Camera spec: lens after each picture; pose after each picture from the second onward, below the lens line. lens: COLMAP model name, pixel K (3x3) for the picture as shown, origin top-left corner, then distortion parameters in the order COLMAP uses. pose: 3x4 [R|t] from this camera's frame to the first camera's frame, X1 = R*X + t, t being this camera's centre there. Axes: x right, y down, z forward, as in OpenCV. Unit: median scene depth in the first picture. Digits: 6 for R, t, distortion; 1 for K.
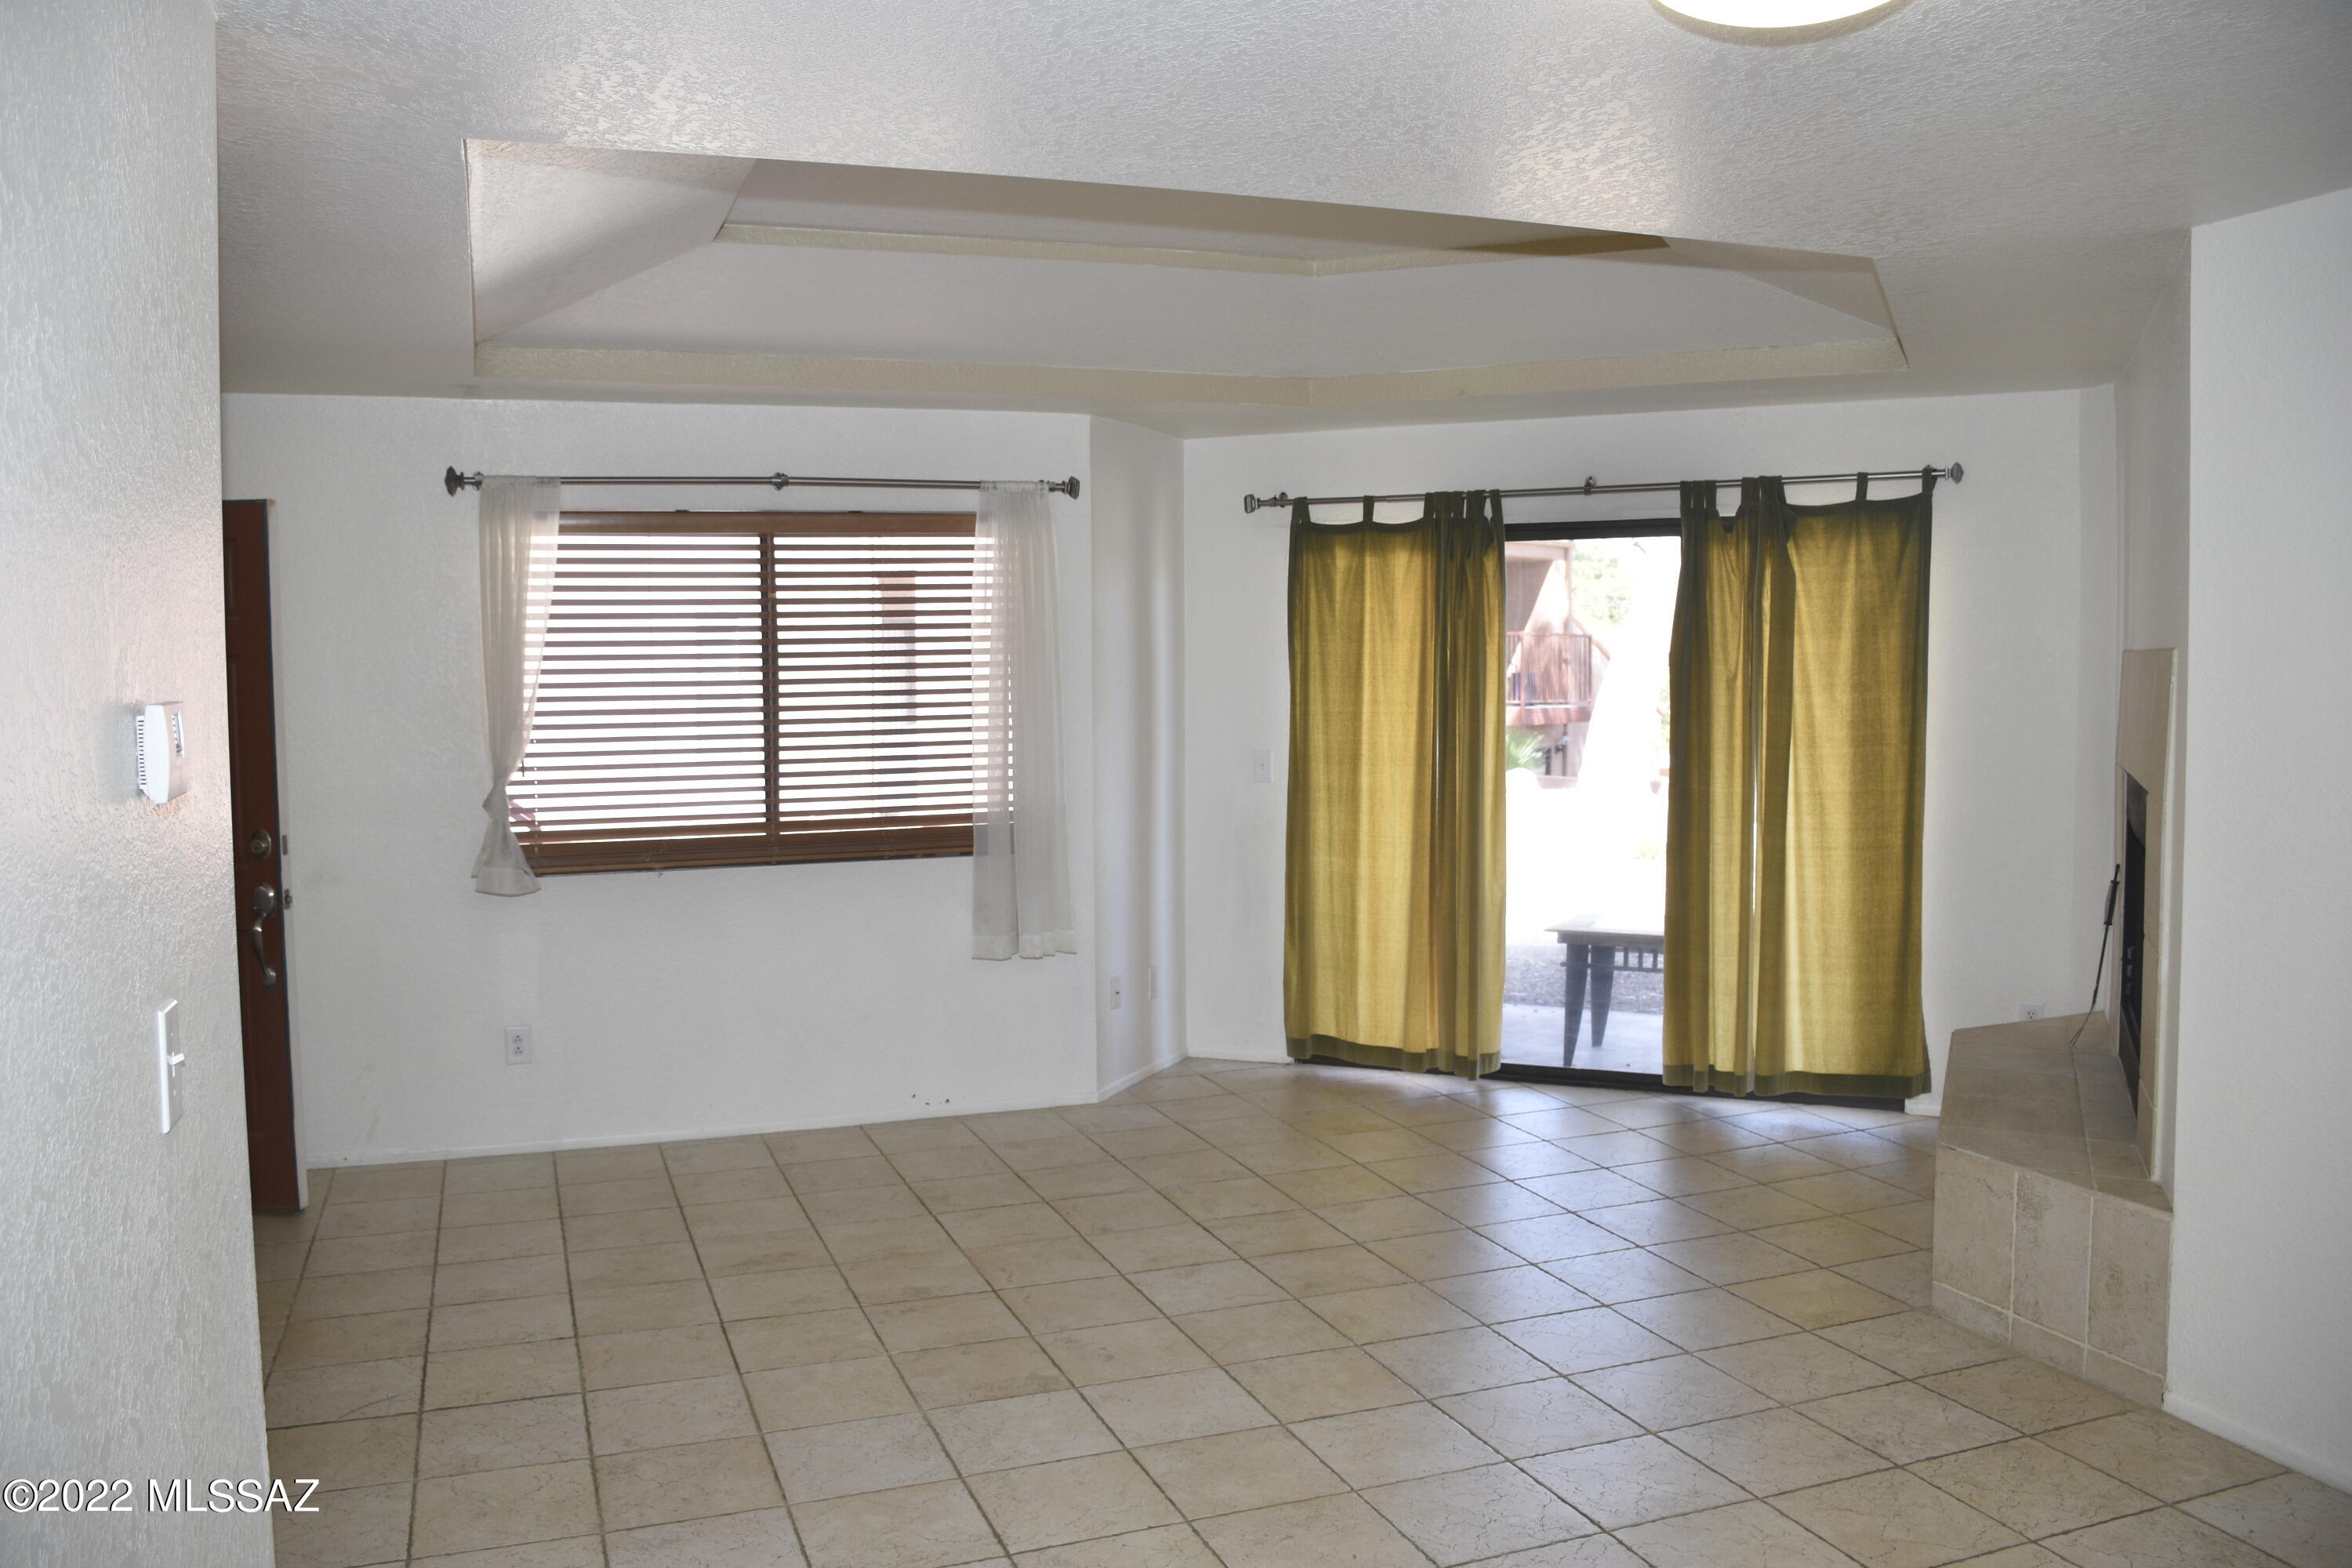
lens RADIAL K [[1827.7, 0, 1165.0], [0, 1827.7, 779.3], [0, 0, 1]] dist [-0.154619, 0.104746]
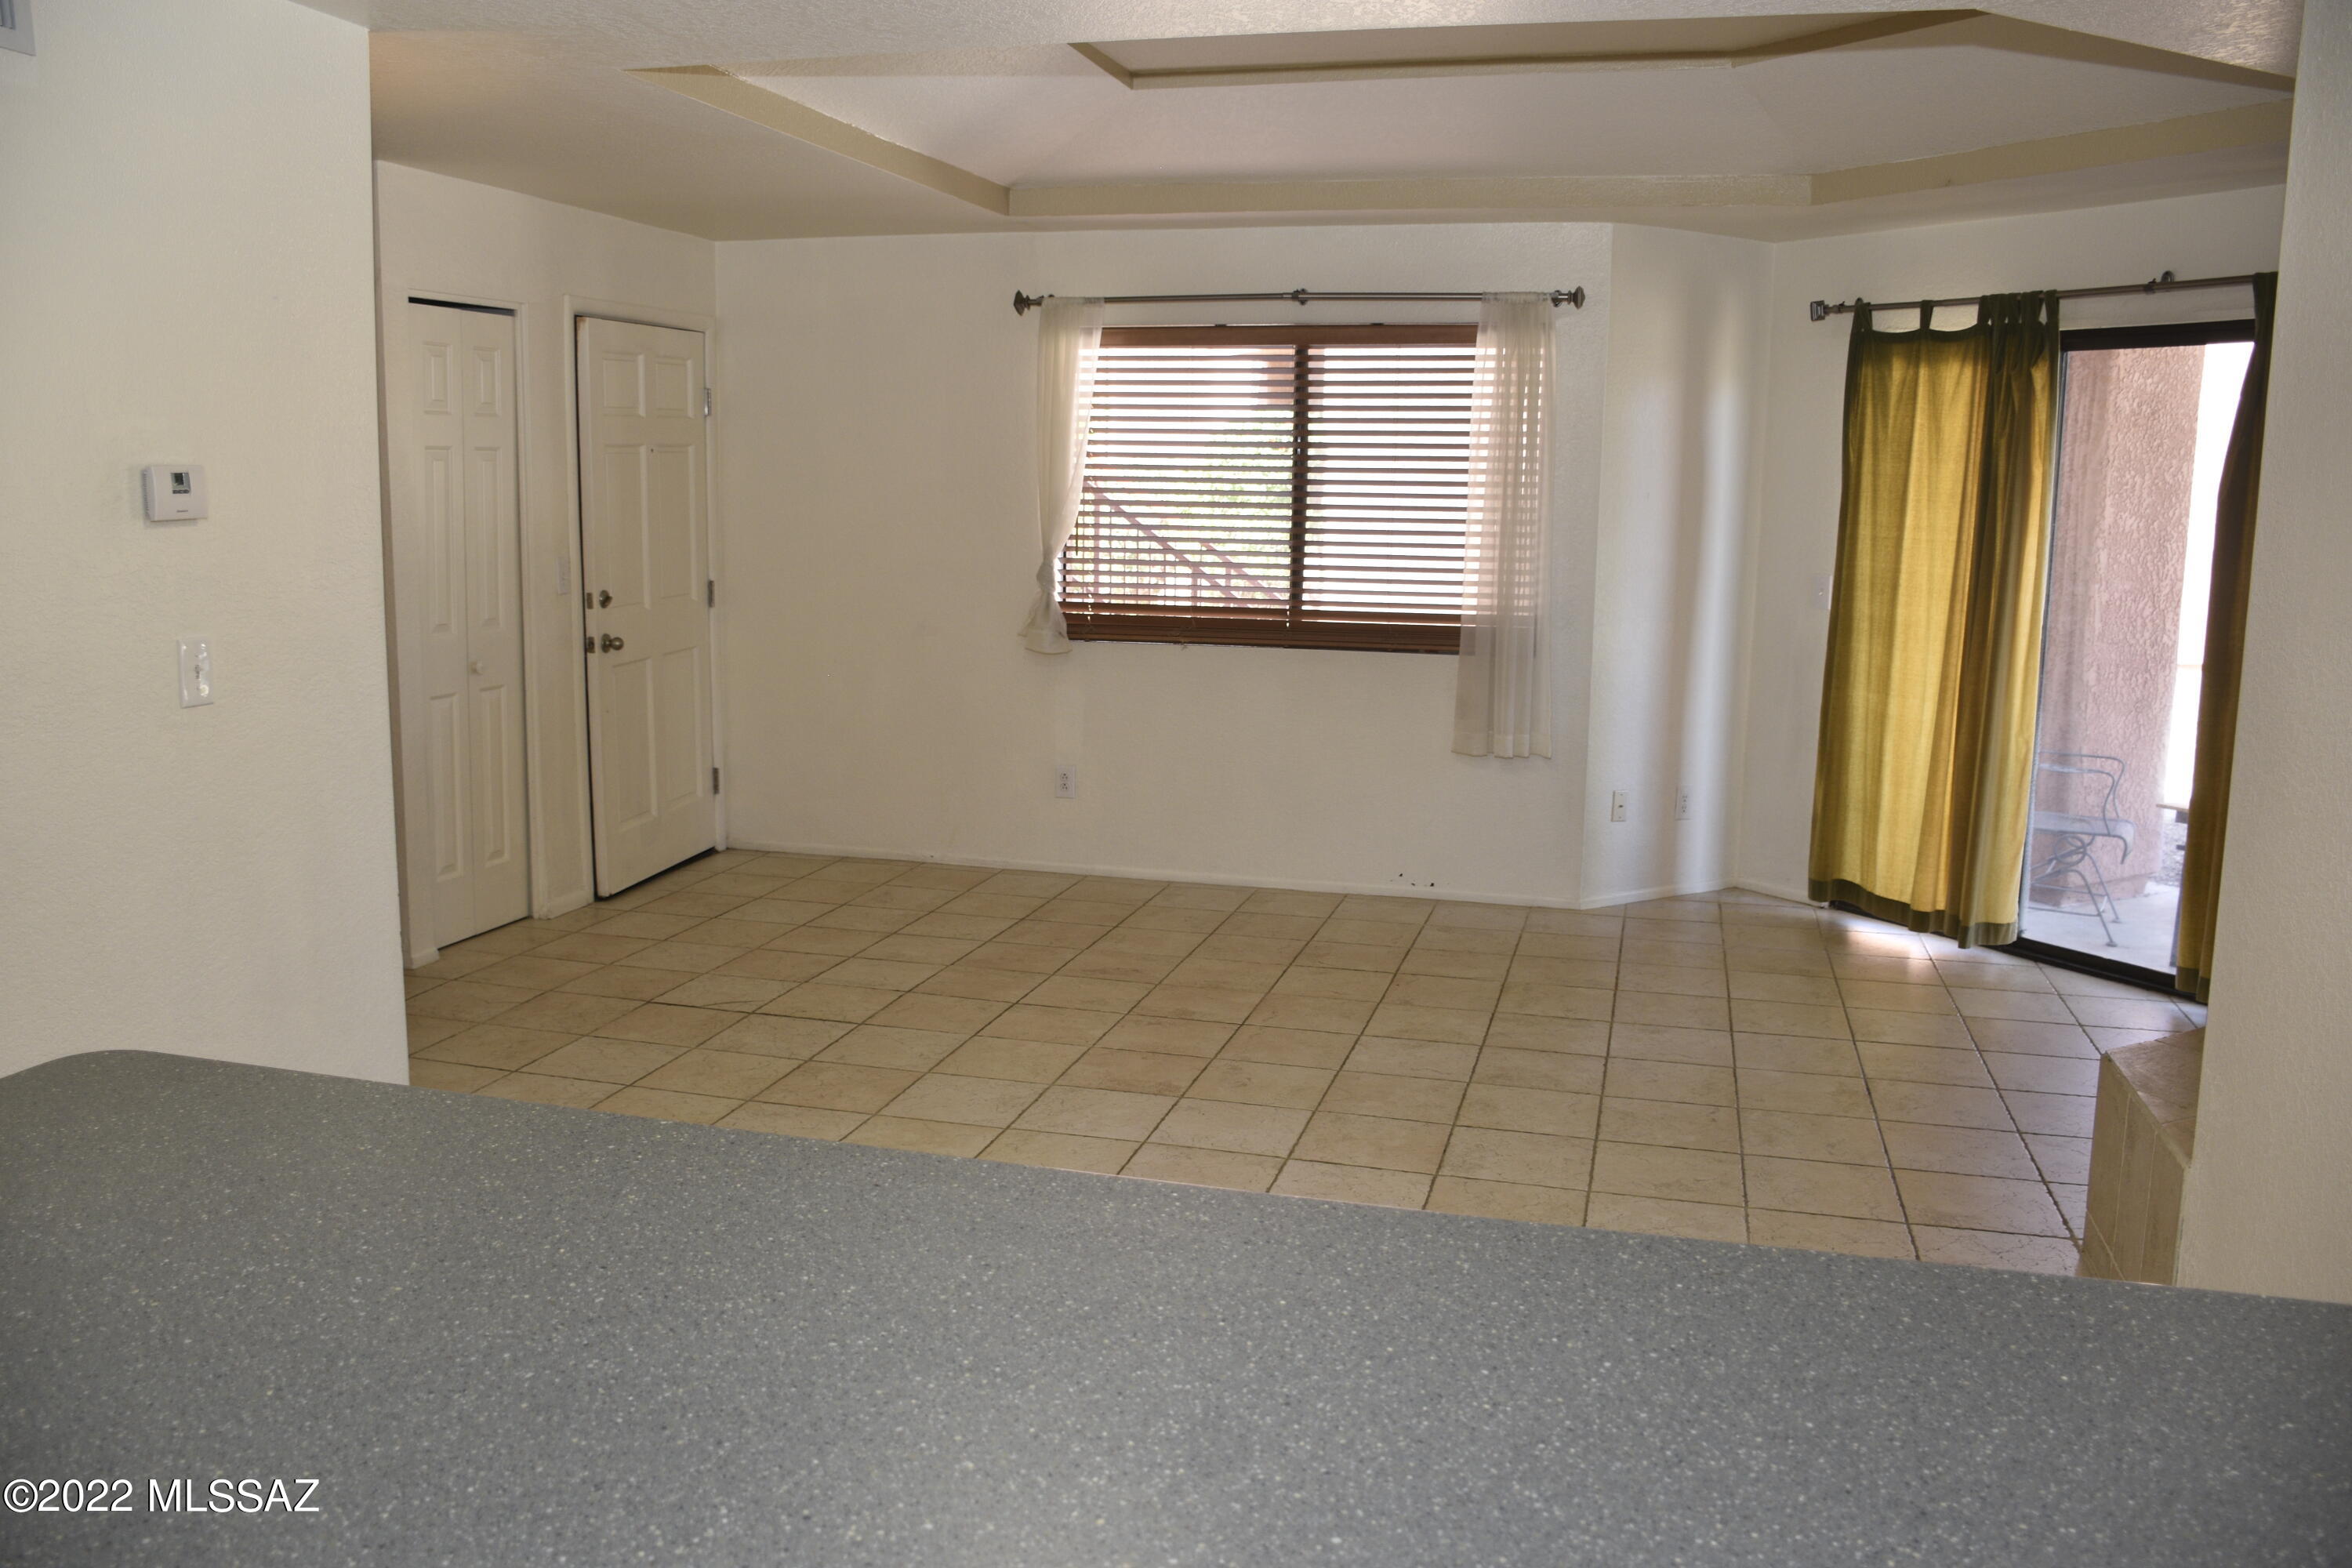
lens RADIAL K [[1895.3, 0, 1165.1], [0, 1895.3, 777.9], [0, 0, 1]] dist [-0.136085, 0.116523]
pose [[0.814267, 0.114340, -0.569119, 0.396687], [-0.060710, 0.991807, 0.112401, 0.000504], [0.577308, -0.056974, 0.814537, 0.014005]]
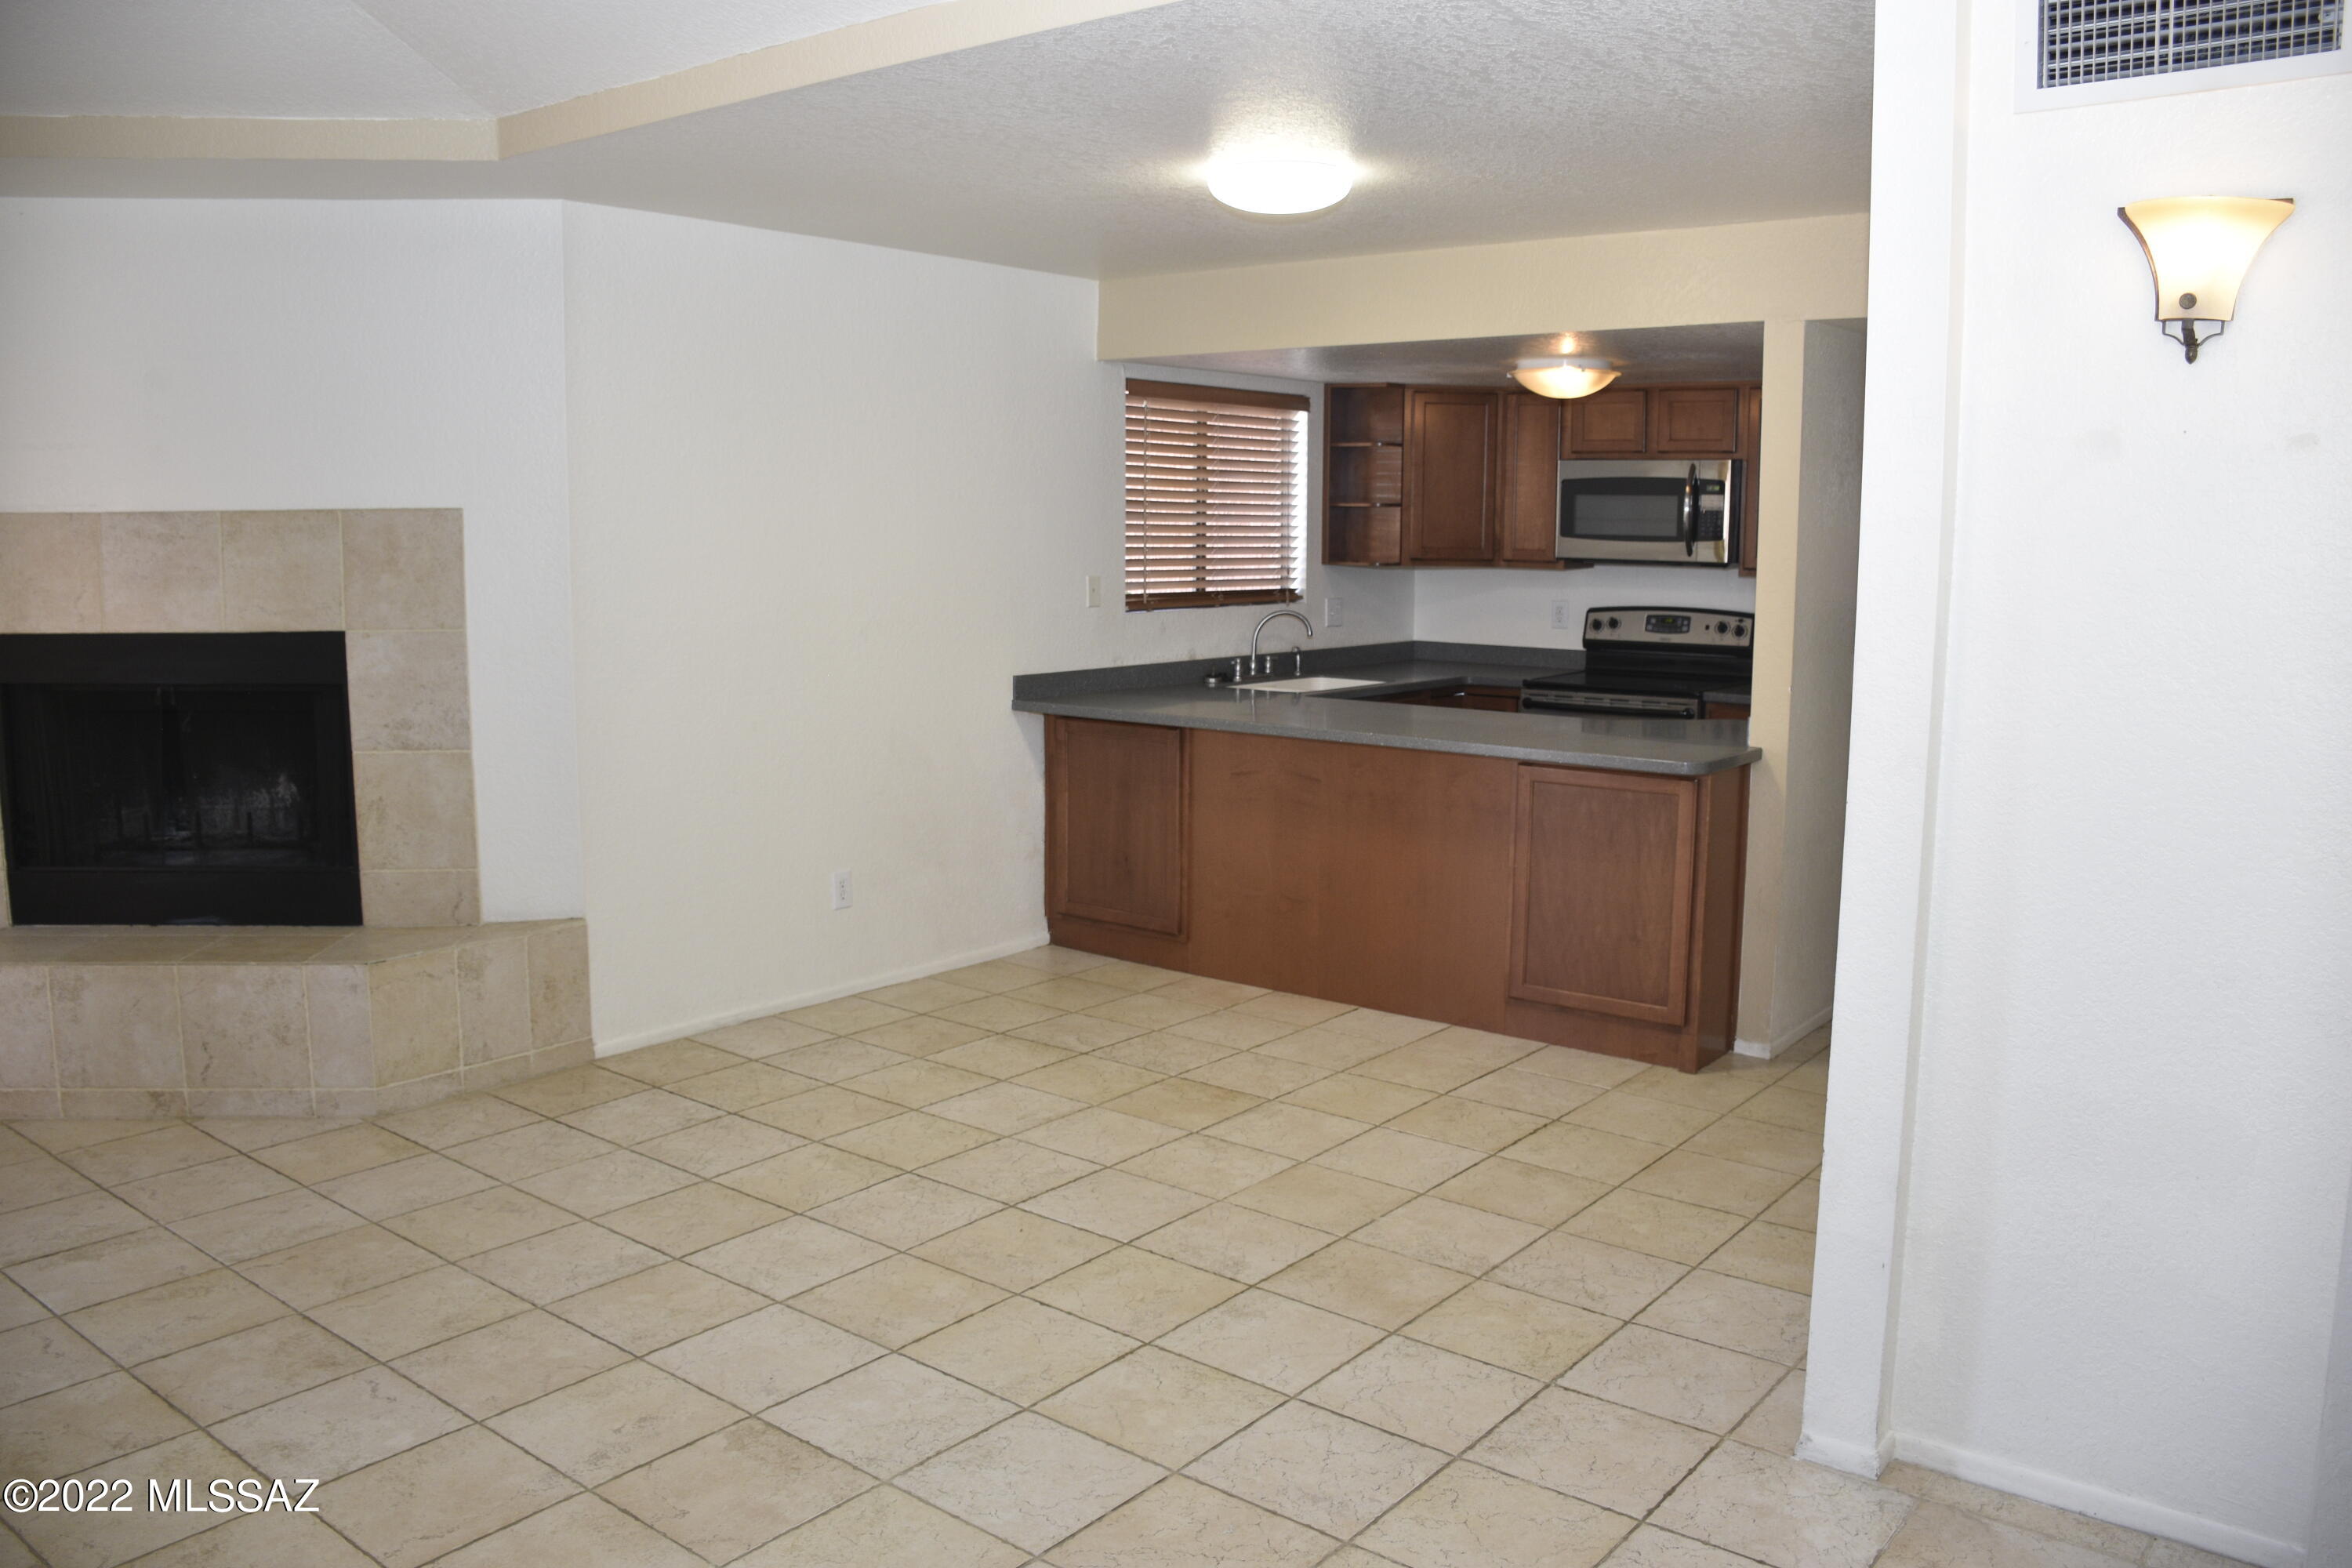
lens RADIAL K [[1827.7, 0, 1165.0], [0, 1827.7, 779.3], [0, 0, 1]] dist [-0.154619, 0.104746]
pose [[-0.510244, -0.116883, 0.852050, -0.521511], [0.055128, 0.984239, 0.168029, -0.044798], [-0.858261, 0.132707, -0.495759, 0.786599]]
